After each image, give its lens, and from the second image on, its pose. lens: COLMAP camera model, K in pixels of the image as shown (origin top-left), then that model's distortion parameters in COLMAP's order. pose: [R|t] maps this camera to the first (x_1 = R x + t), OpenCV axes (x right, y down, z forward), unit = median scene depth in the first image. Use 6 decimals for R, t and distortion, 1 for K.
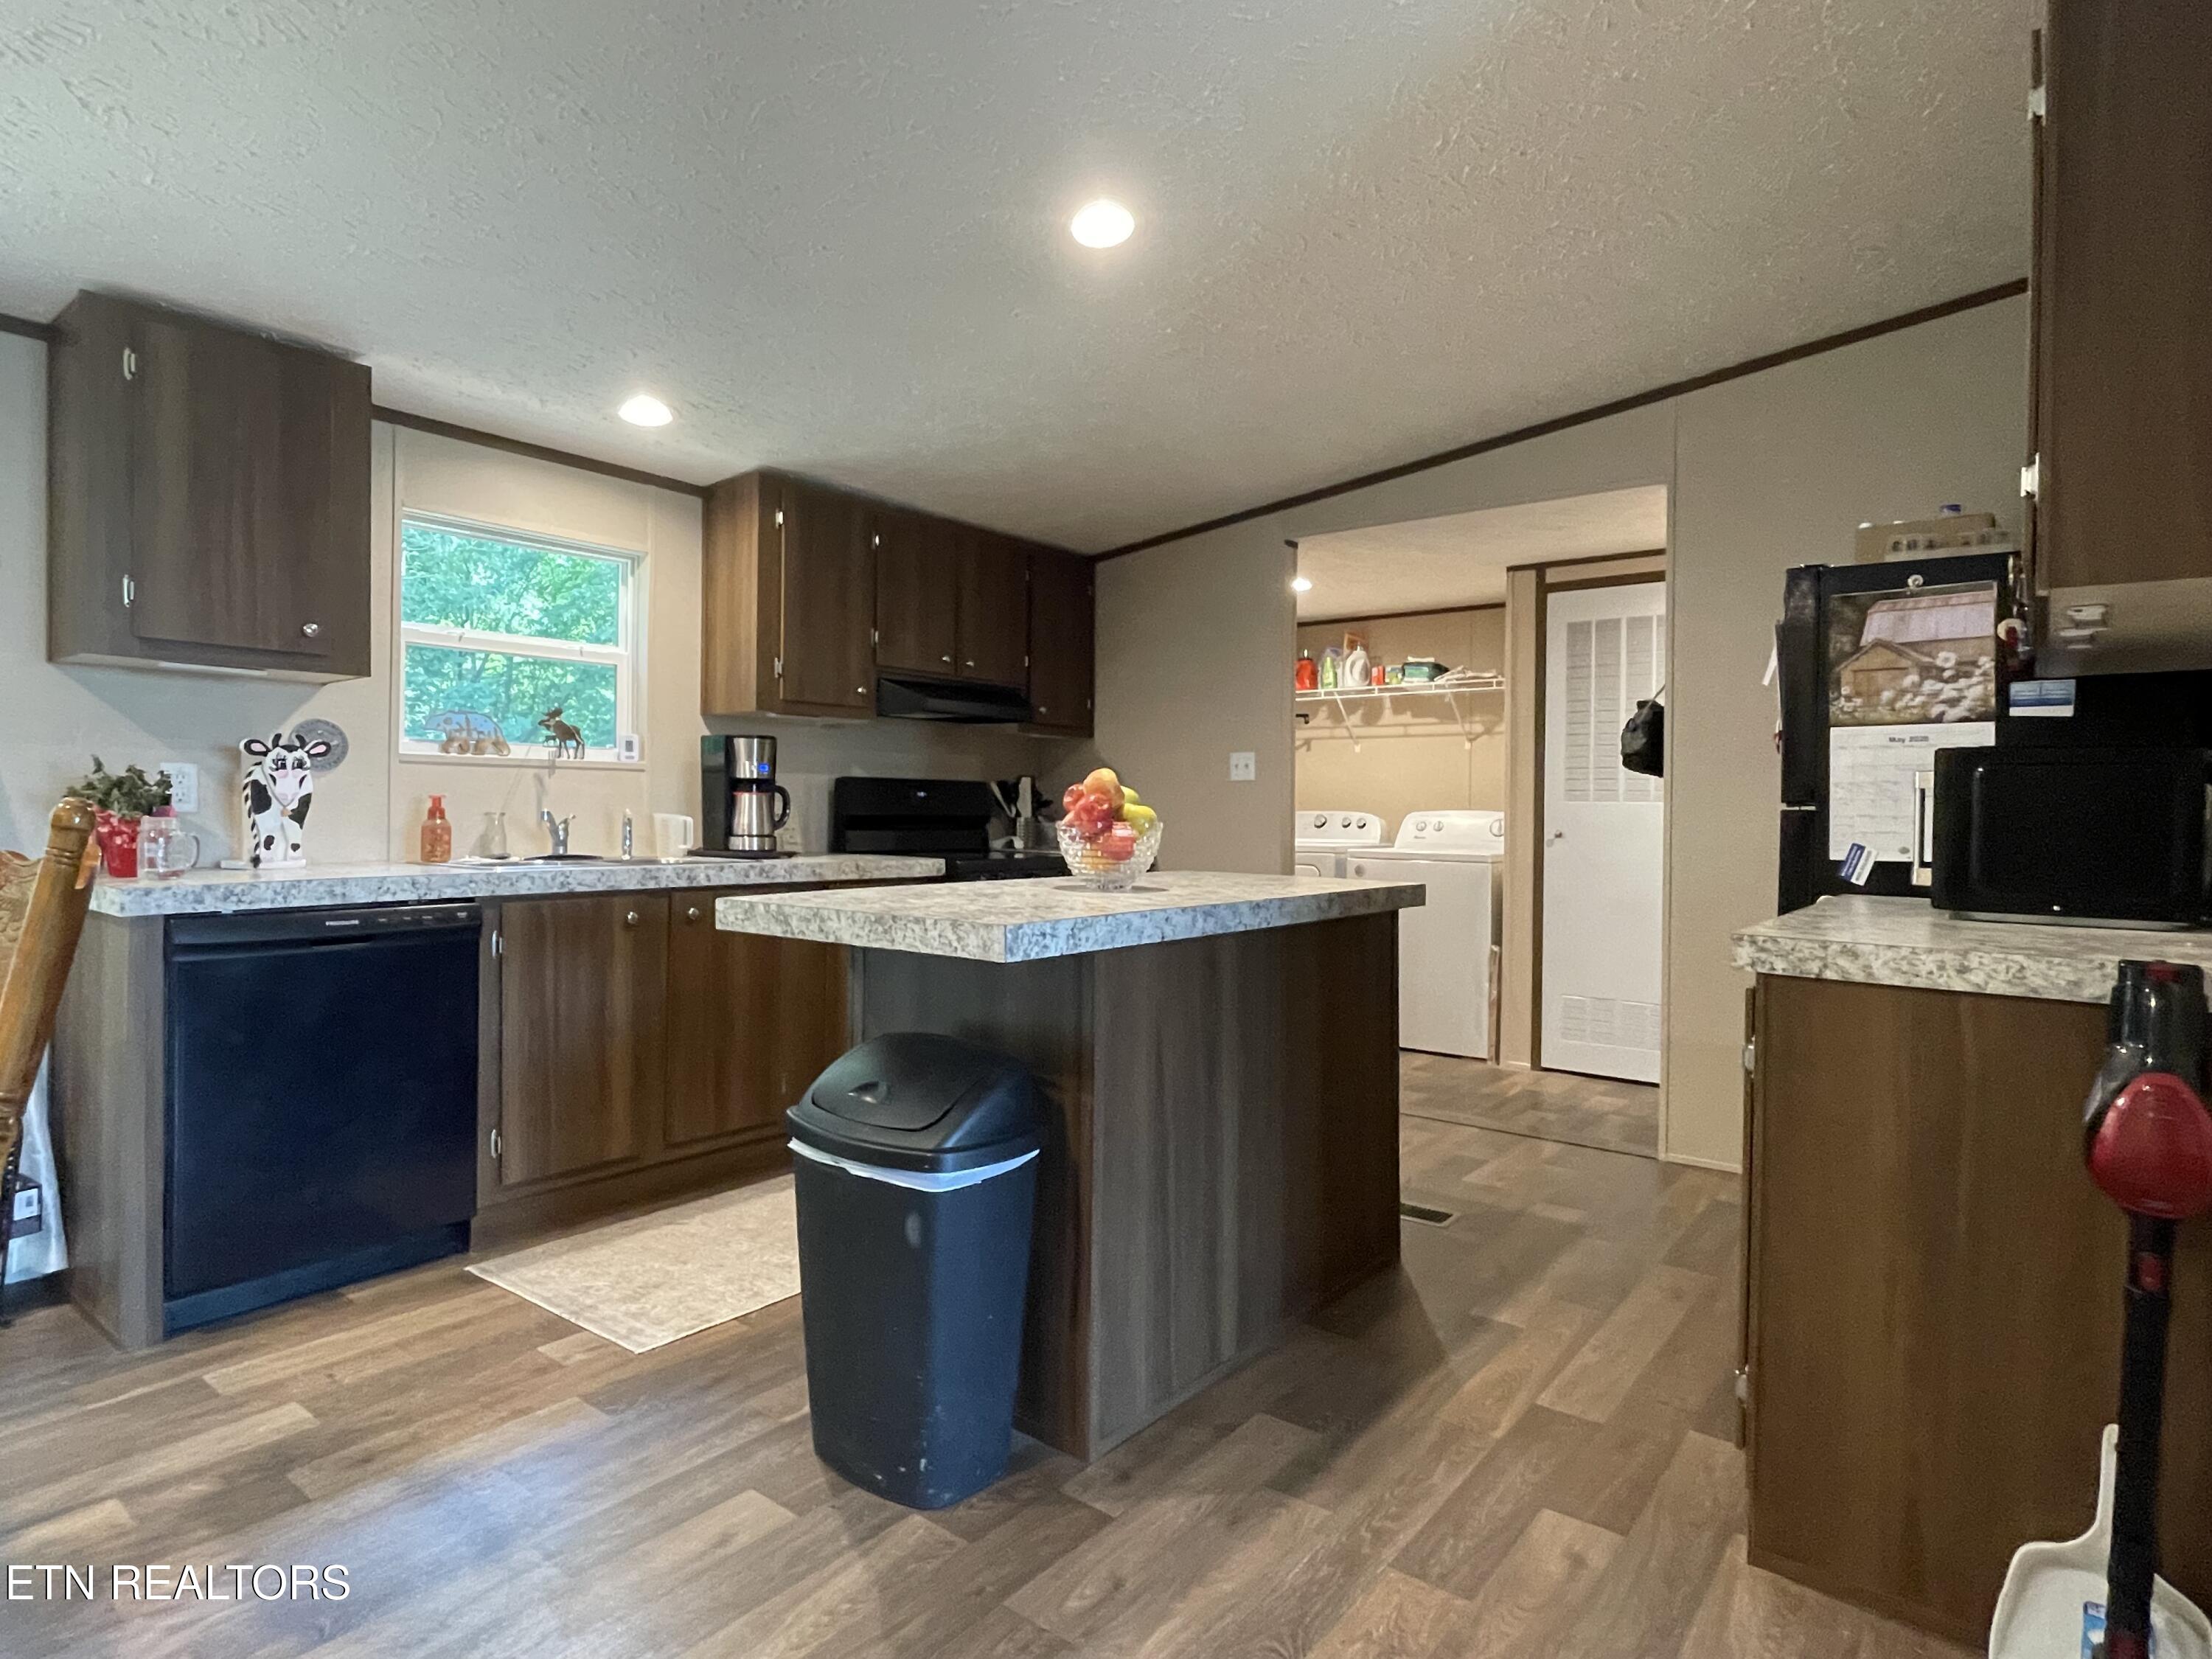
lens RADIAL K [[1208.3, 0, 1091.8], [0, 1208.3, 821.7], [0, 0, 1]] dist [-0.000820, -0.000445]
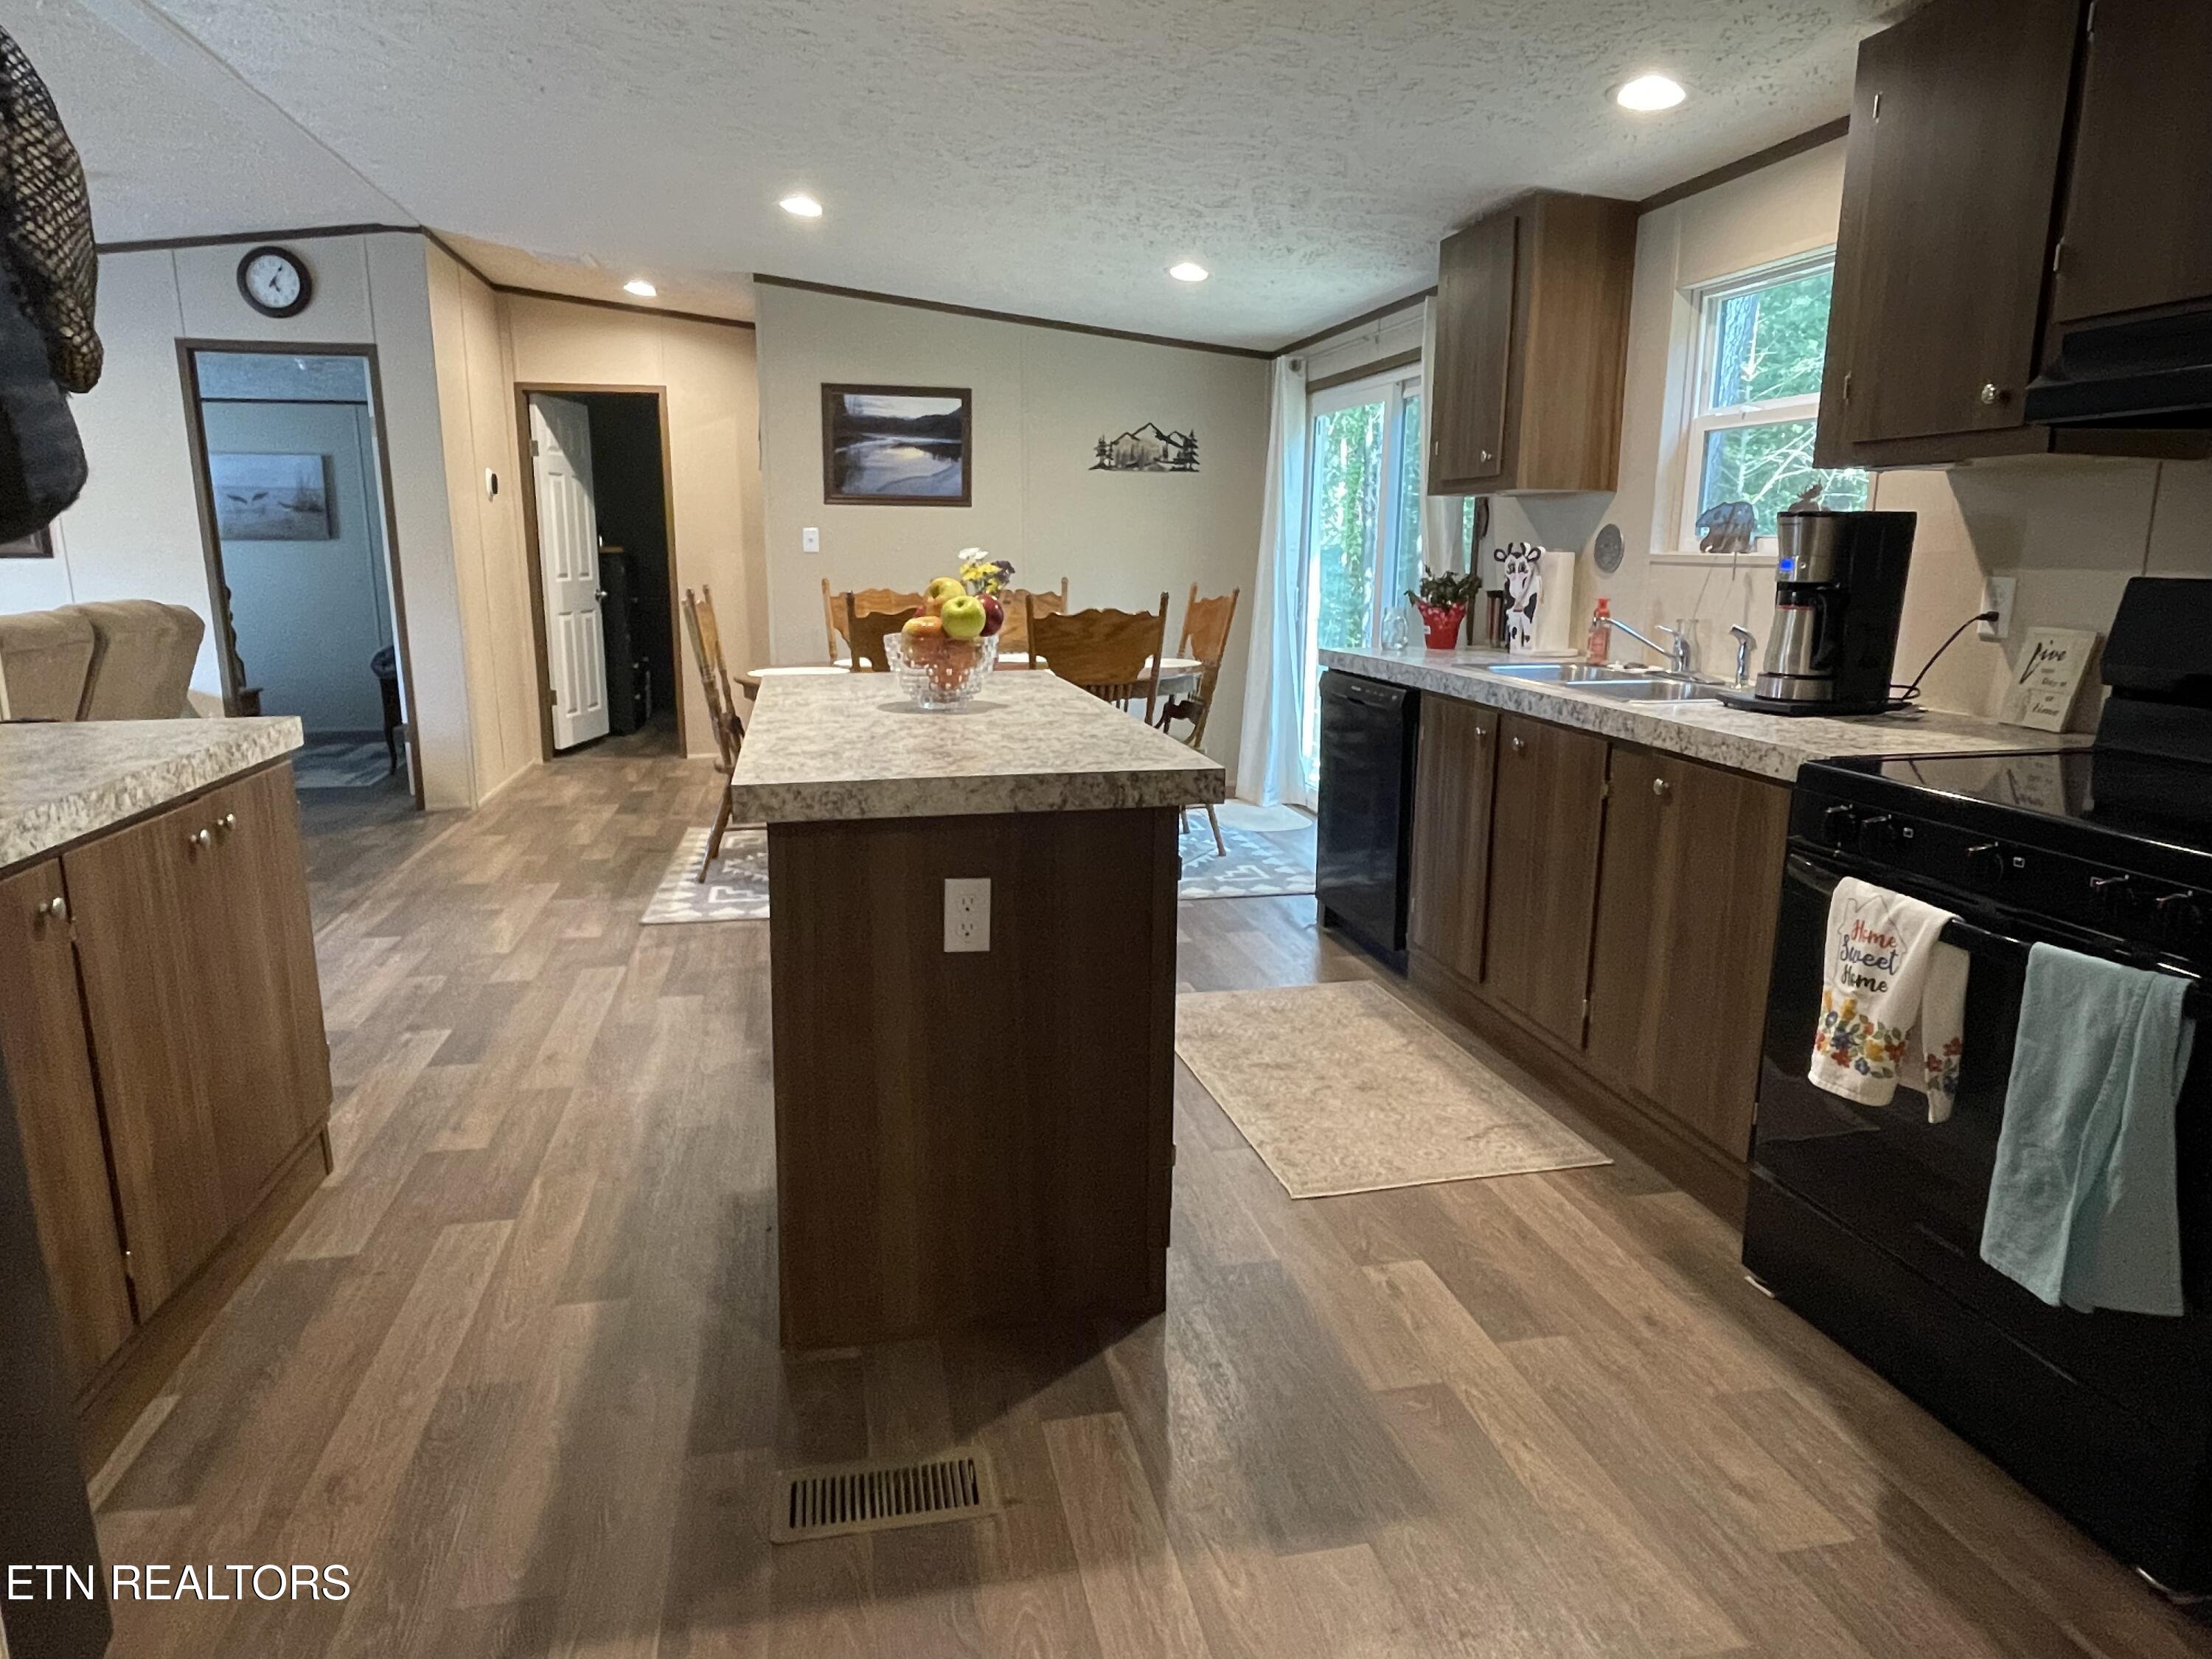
lens RADIAL K [[1323.7, 0, 1094.9], [0, 1323.7, 825.7], [0, 0, 1]] dist [-0.001118, -0.000899]
pose [[-0.642645, 0.147153, -0.751900, 0.647964], [-0.019322, 0.977958, 0.207908, -0.063532], [0.765920, 0.148139, -0.625636, 1.558054]]
